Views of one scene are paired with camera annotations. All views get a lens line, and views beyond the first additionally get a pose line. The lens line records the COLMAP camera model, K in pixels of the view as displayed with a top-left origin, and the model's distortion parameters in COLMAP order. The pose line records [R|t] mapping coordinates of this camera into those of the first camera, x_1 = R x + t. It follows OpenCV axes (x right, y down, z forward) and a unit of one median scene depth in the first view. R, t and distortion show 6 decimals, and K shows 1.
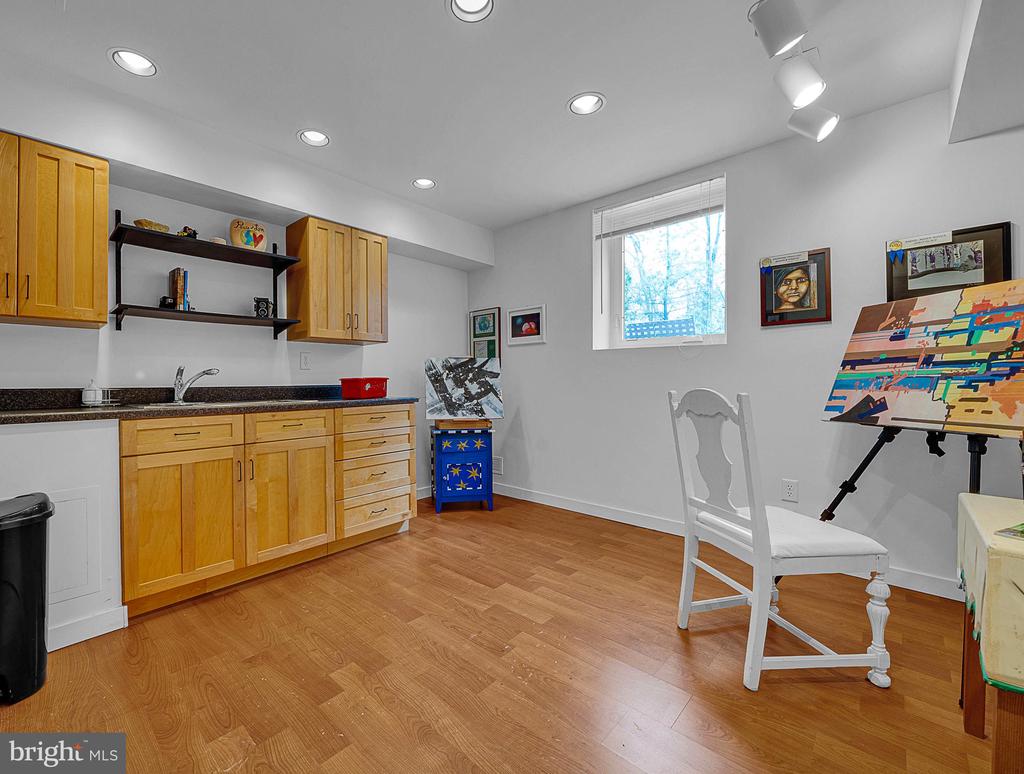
lens RADIAL K [[422.8, 0, 512.0], [0, 422.8, 387.0], [0, 0, 1]] dist [-0.001925, -0.000407]
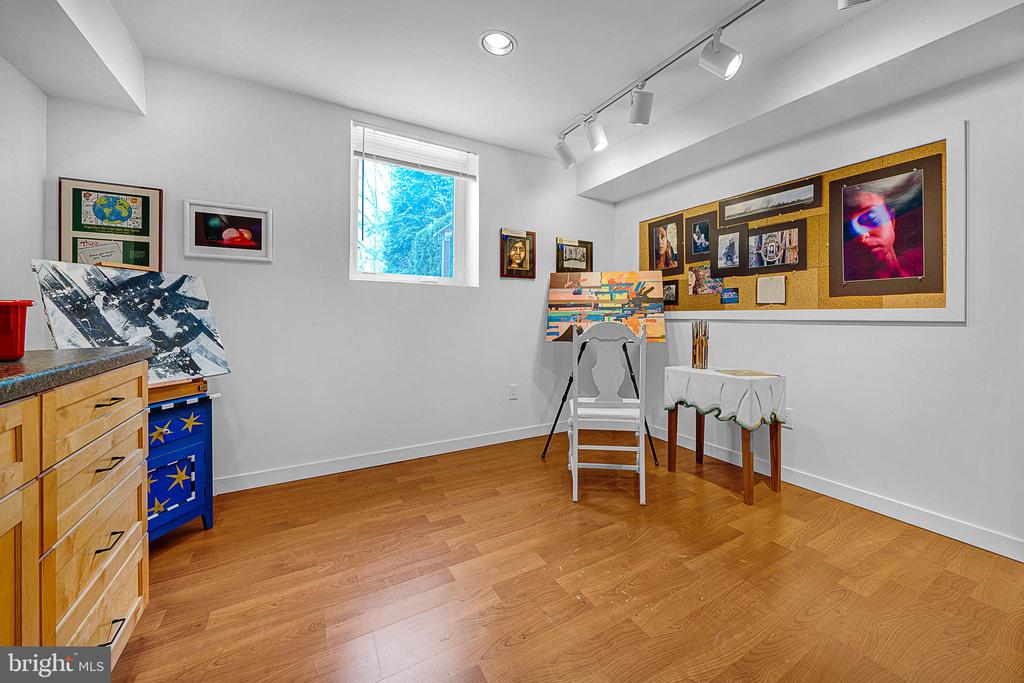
lens RADIAL K [[376.7, 0, 509.9], [0, 376.7, 319.9], [0, 0, 1]] dist [-0.011652, -0.000057]
pose [[0.335857, -0.001816, 0.941911, -0.476500], [0.008142, 0.999966, -0.000976, -0.001720], [-0.941878, 0.007997, 0.335860, 0.483305]]
